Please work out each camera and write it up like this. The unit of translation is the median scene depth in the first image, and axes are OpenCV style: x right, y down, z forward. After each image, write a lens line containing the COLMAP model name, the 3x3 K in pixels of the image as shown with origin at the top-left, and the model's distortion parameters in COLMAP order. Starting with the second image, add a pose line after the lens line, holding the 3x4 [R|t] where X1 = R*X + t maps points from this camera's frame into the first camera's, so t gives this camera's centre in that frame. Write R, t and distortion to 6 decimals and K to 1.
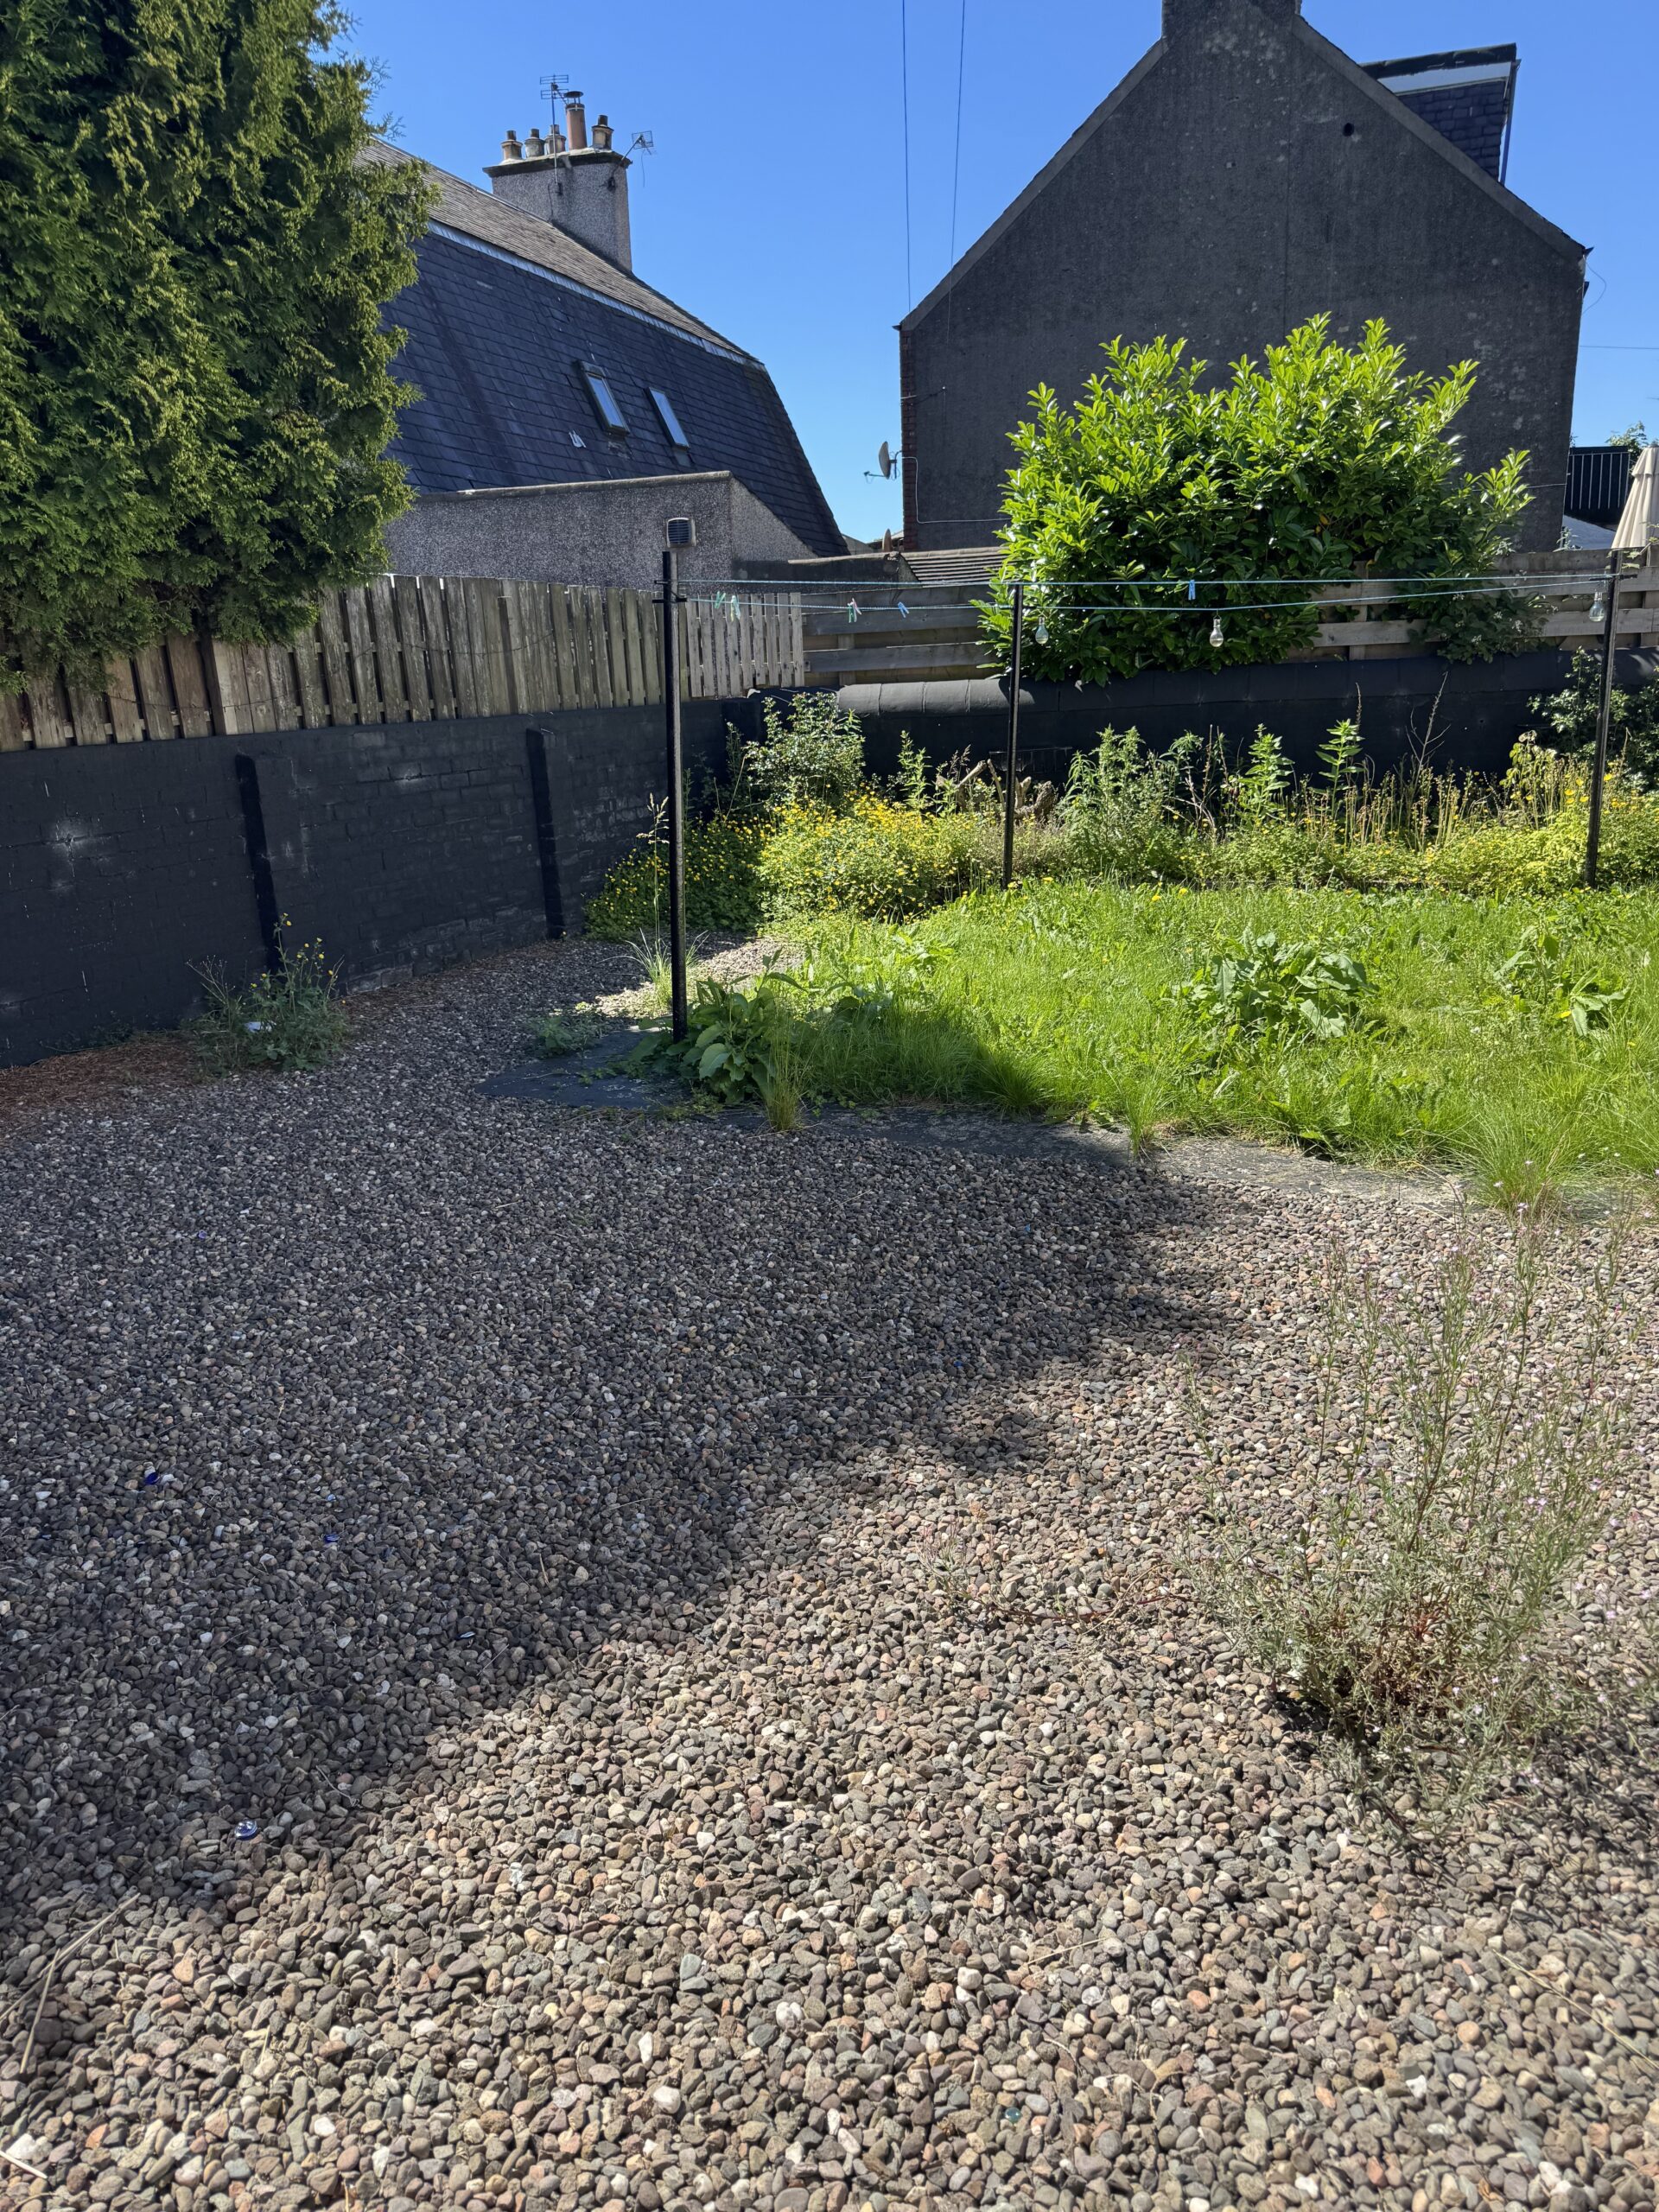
lens RADIAL K [[1523.2, 0, 829.5], [0, 1523.2, 1106.0], [0, 0, 1]] dist [-0.000638, -0.001066]
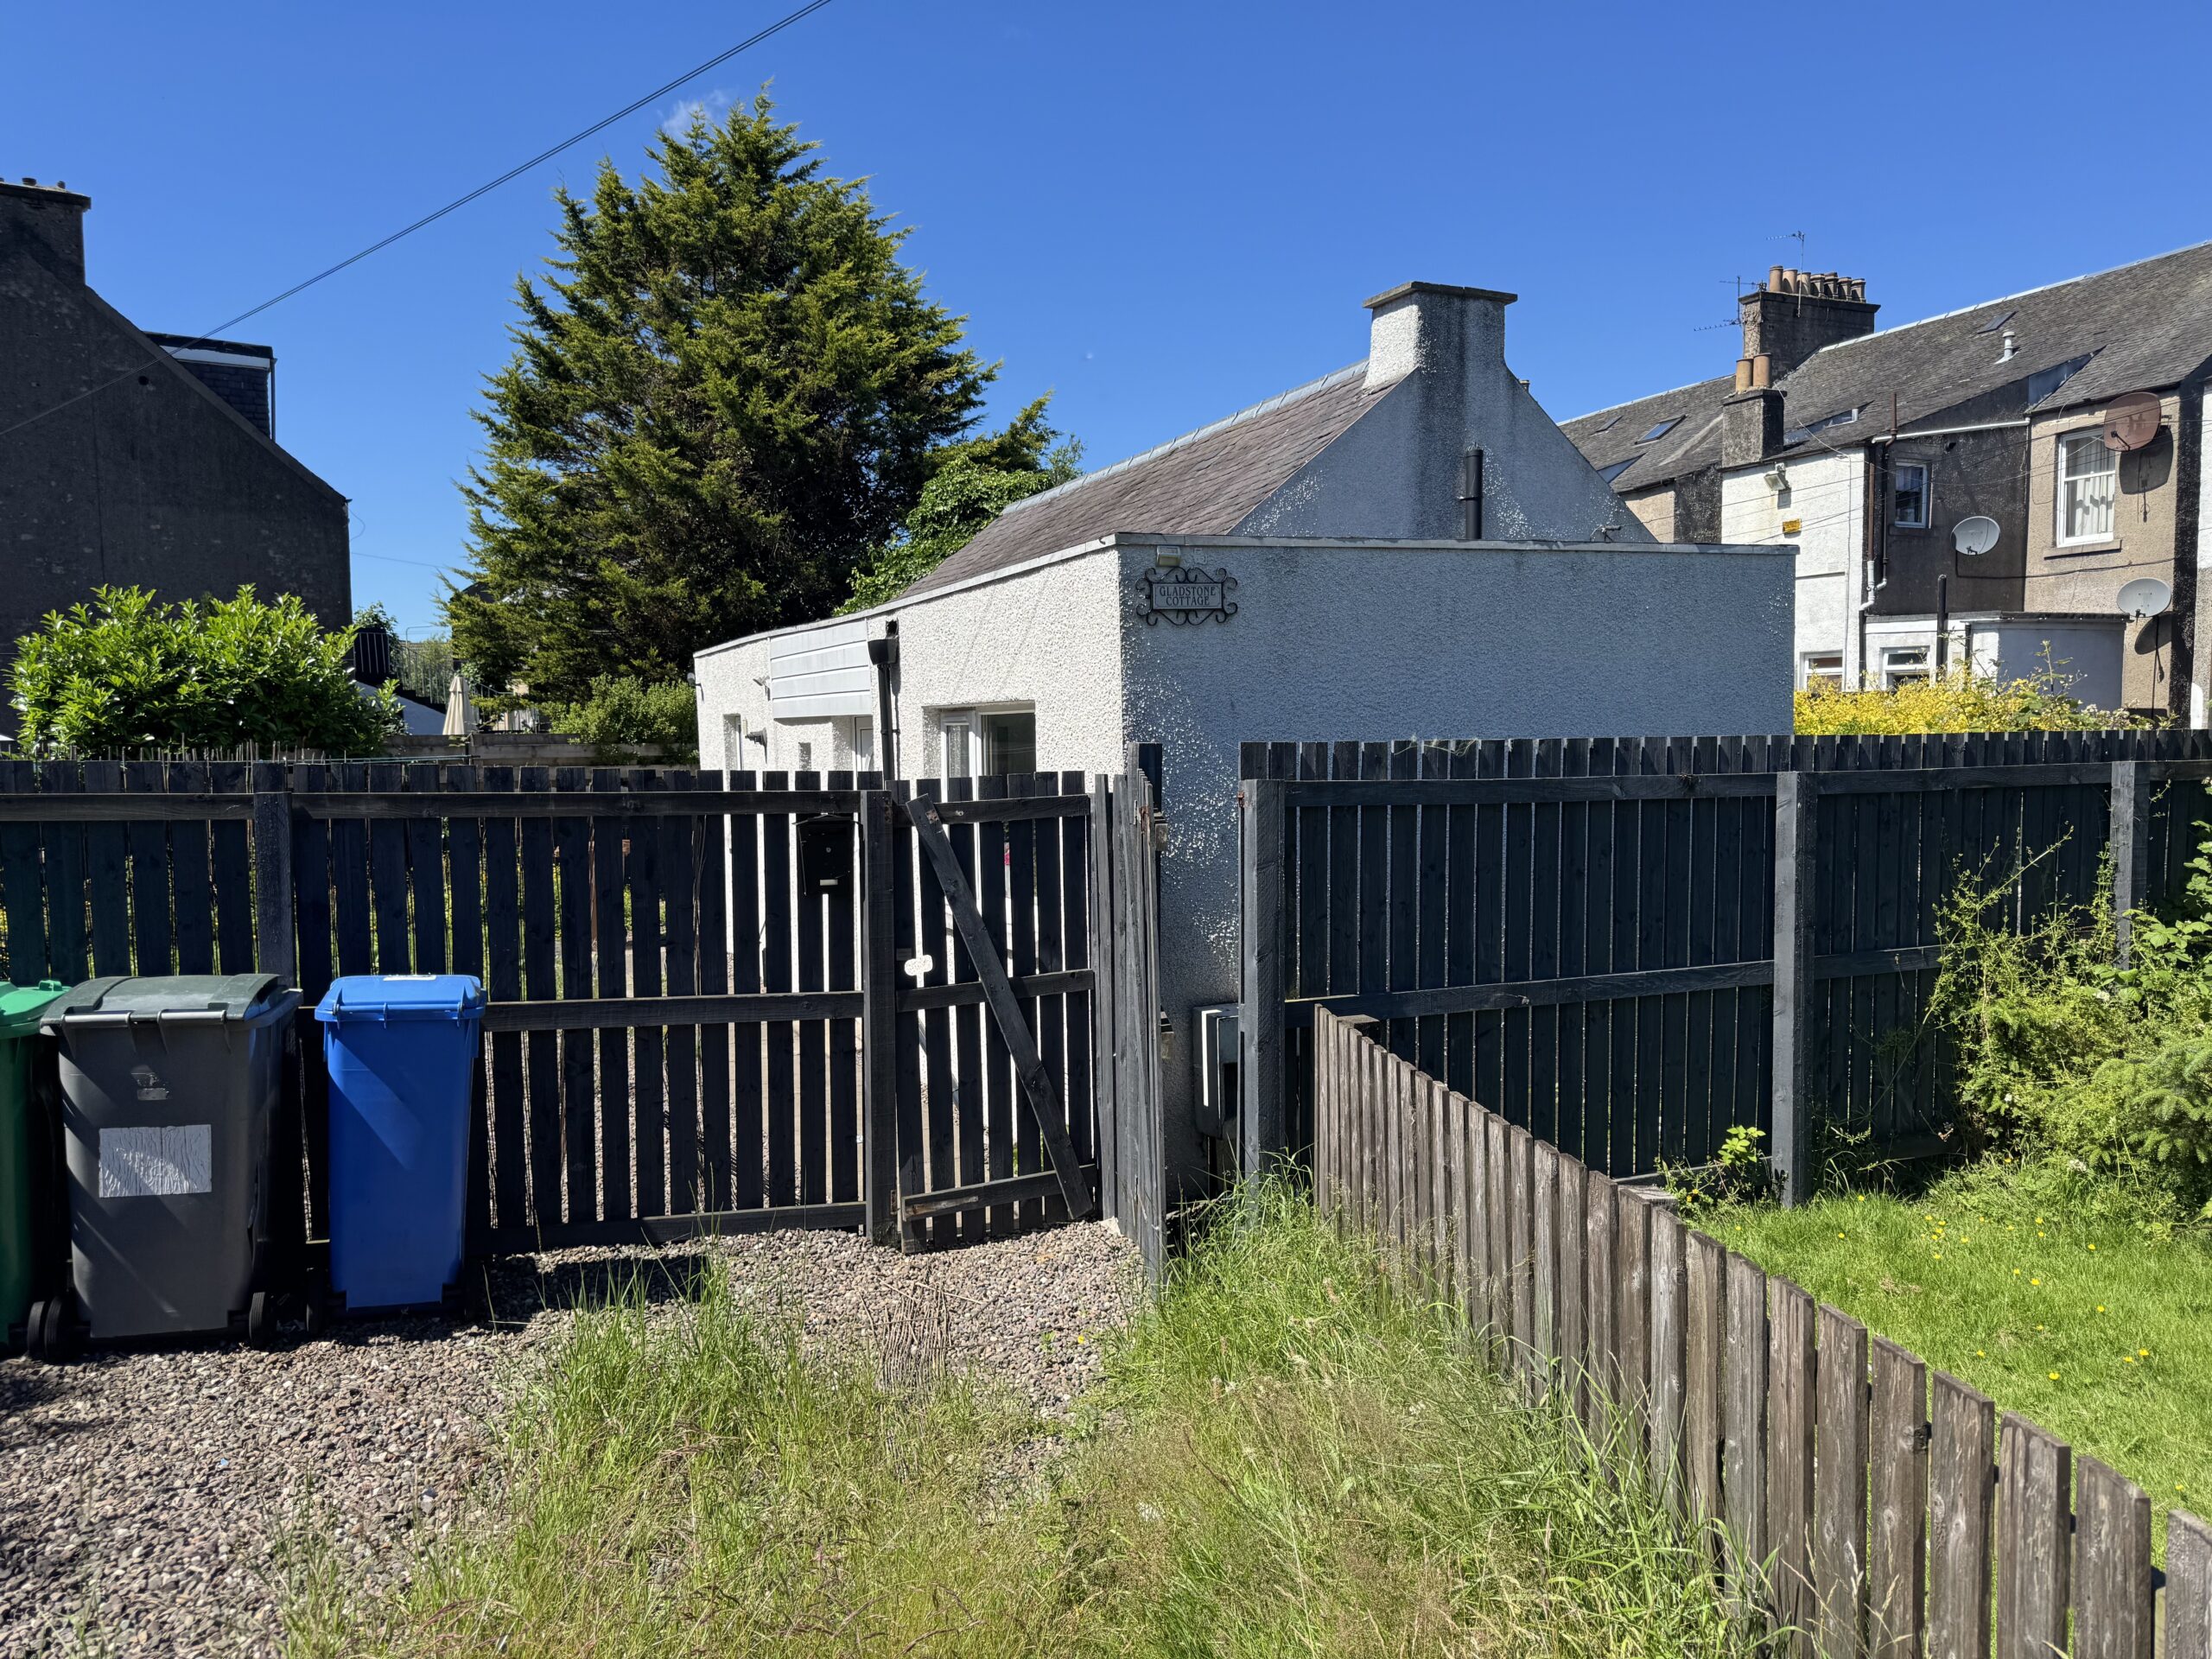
lens RADIAL K [[1523.2, 0, 1106.0], [0, 1523.2, 829.5], [0, 0, 1]] dist [-0.000638, -0.001066]
pose [[0.602245, -0.017498, 0.798120, -0.401142], [0.213694, 0.966809, -0.140053, 0.133914], [-0.769179, 0.254899, 0.585995, -0.535561]]
